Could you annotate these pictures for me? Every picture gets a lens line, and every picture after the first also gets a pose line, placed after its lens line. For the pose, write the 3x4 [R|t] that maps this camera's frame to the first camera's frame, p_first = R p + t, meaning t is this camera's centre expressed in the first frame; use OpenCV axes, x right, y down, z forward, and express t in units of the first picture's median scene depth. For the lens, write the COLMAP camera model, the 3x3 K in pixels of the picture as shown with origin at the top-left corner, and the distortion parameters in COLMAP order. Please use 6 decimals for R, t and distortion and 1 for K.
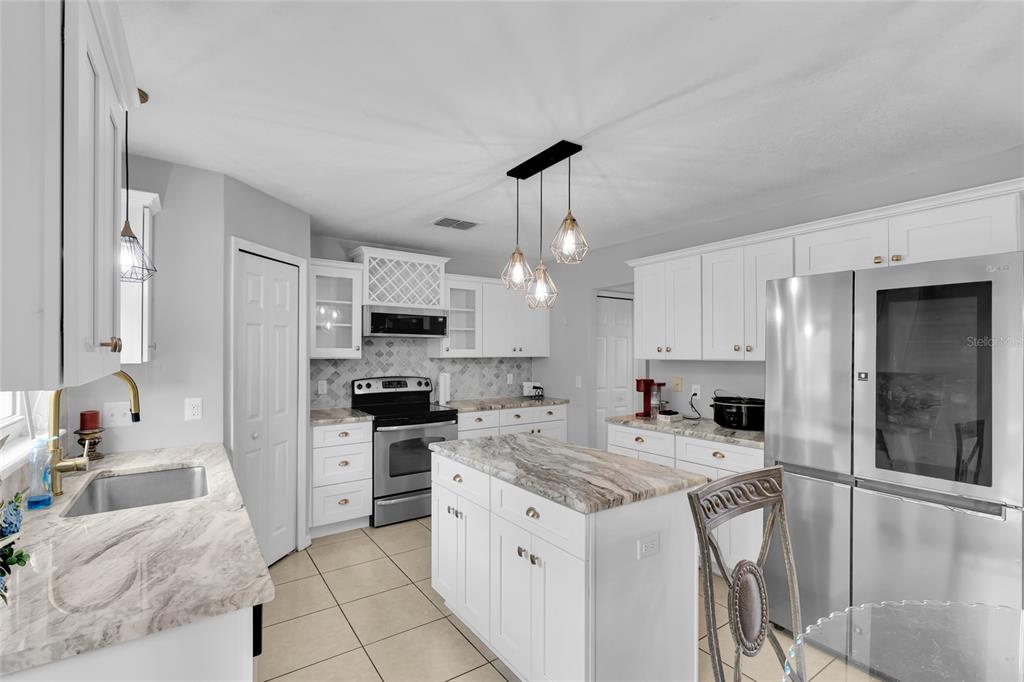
lens RADIAL K [[466.5, 0, 510.0], [0, 466.5, 346.3], [0, 0, 1]] dist [0.001256, 0.000162]
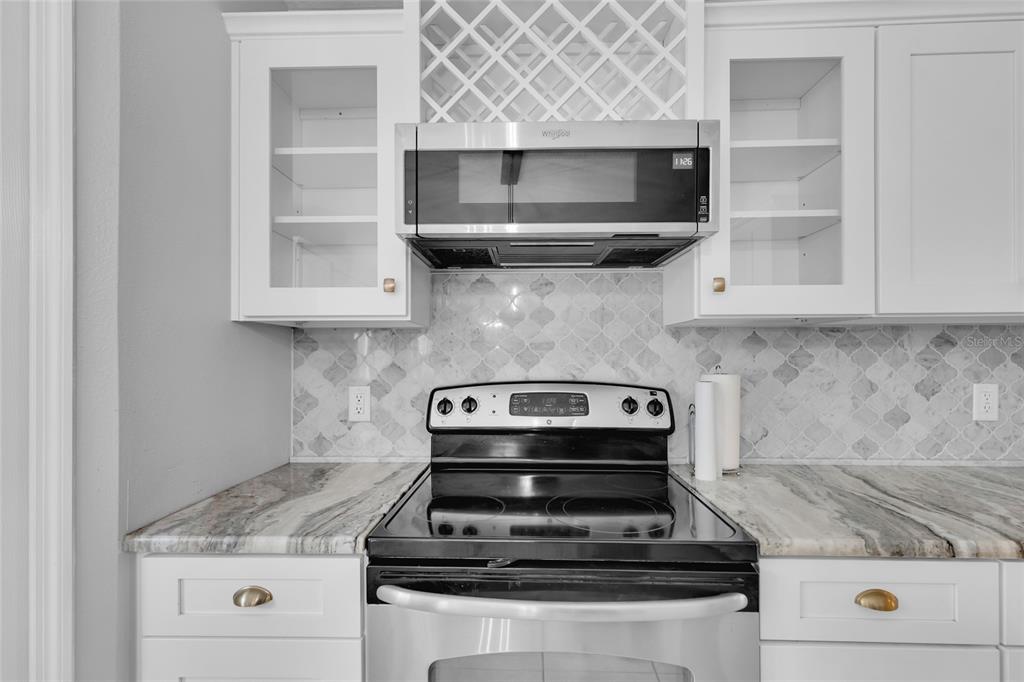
lens RADIAL K [[466.5, 0, 506.8], [0, 466.5, 353.6], [0, 0, 1]] dist [0.001256, 0.000162]
pose [[0.794724, -0.008447, -0.606912, -0.068819], [0.010647, 0.999943, 0.000025, 0.044881], [0.606878, -0.006482, 0.794769, 0.714288]]
